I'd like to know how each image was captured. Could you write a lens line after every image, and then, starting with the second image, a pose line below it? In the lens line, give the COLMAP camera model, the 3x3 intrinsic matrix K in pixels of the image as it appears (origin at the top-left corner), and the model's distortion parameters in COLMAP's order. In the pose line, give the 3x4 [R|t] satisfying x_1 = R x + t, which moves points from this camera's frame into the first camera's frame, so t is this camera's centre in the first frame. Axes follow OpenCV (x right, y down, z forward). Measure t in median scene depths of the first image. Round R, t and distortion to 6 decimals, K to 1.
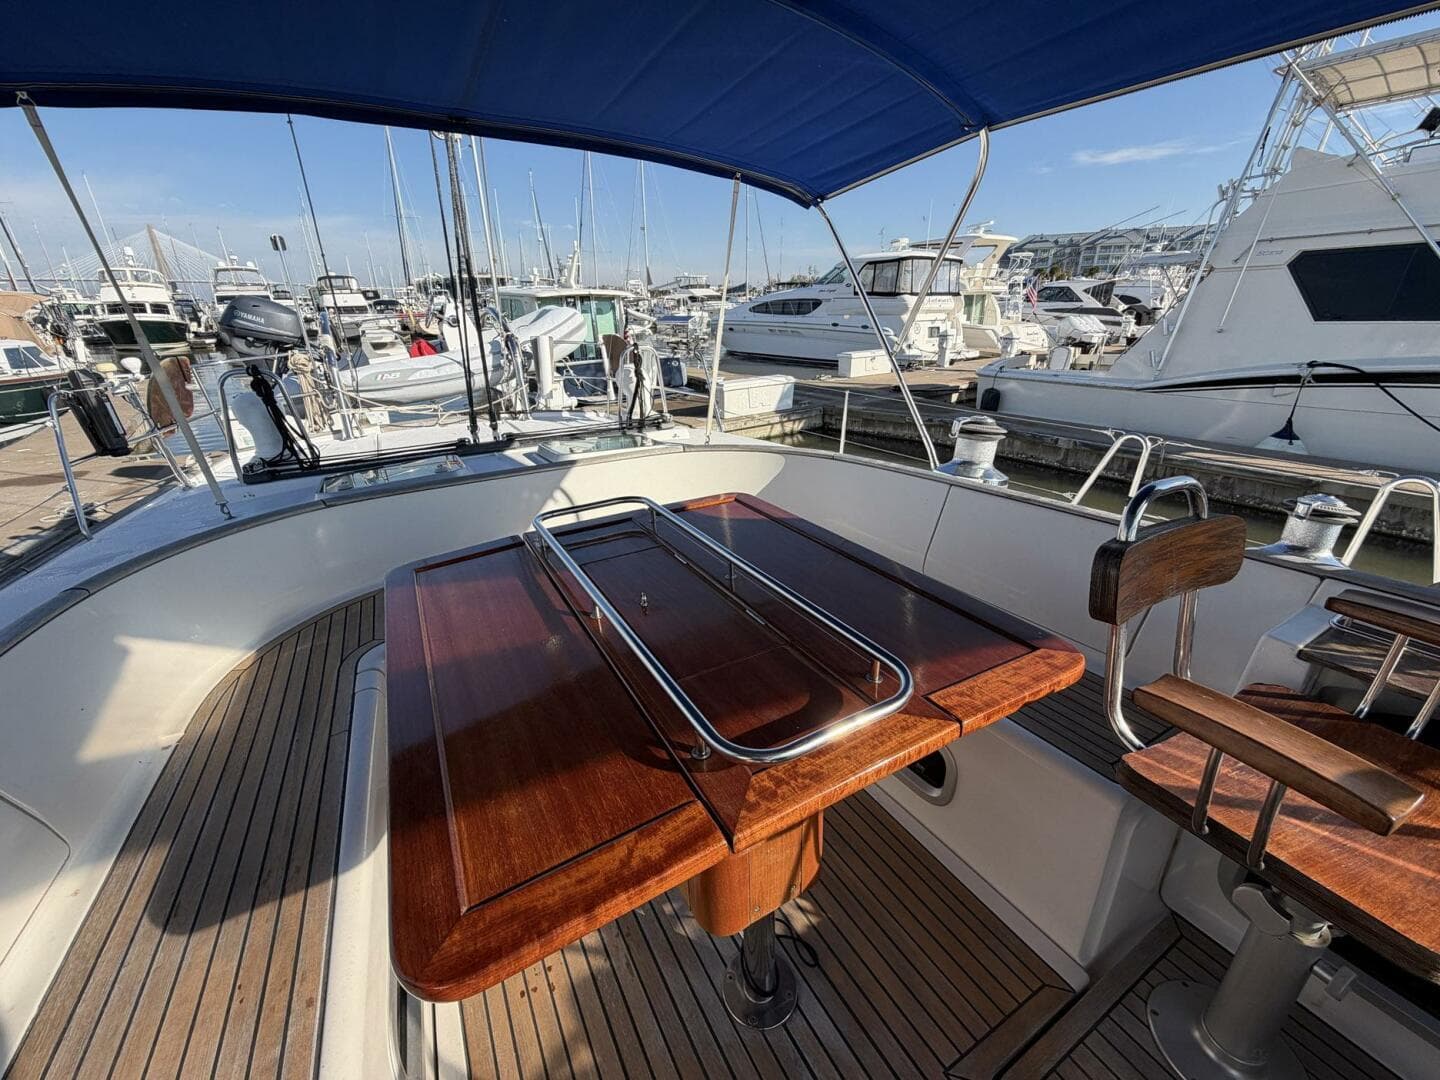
lens RADIAL K [[580.9, 0, 727.3], [0, 580.9, 527.0], [0, 0, 1]] dist [-0.006322, 0.000388]
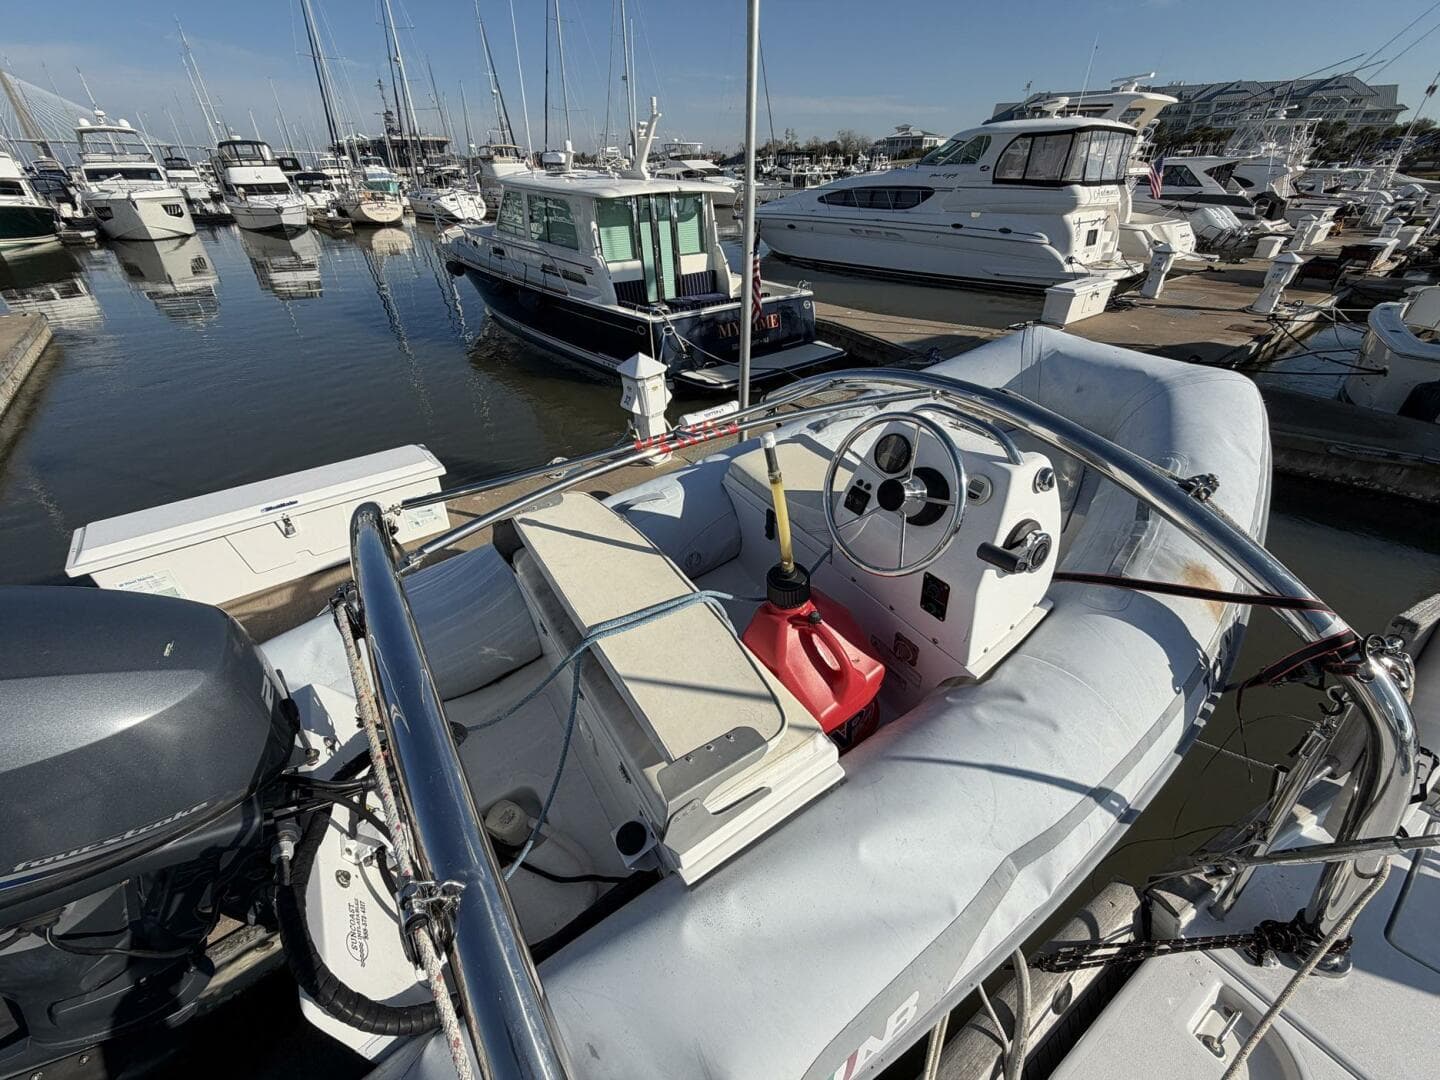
lens RADIAL K [[579.8, 0, 742.3], [0, 579.8, 538.8], [0, 0, 1]] dist [-0.002570, -0.000775]
pose [[0.997944, -0.030346, 0.056451, -0.073676], [0.018921, 0.981039, 0.192884, -0.053342], [-0.061234, -0.191419, 0.979596, 0.109840]]
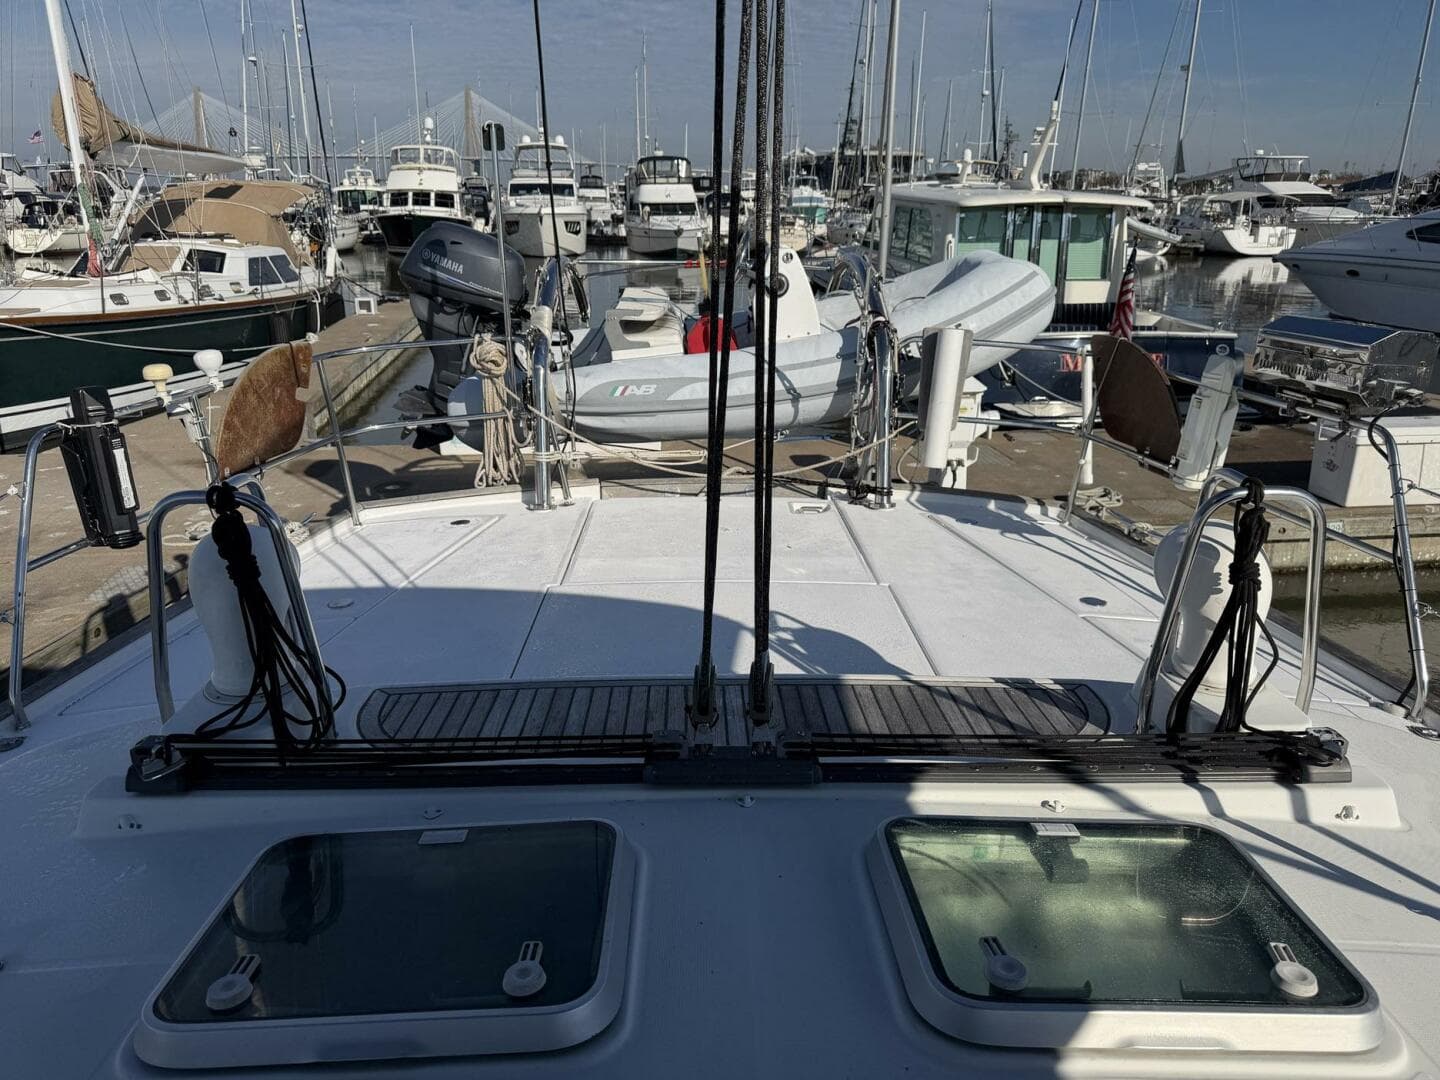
lens RADIAL K [[1056.4, 0, 720.0], [0, 1056.4, 540.0], [0, 0, 1]] dist [0.004508, -0.002228]
pose [[0.872954, 0.166020, -0.458682, -0.008445], [-0.192510, 0.981231, -0.011225, -0.014646], [0.448209, 0.098100, 0.888530, 0.024857]]
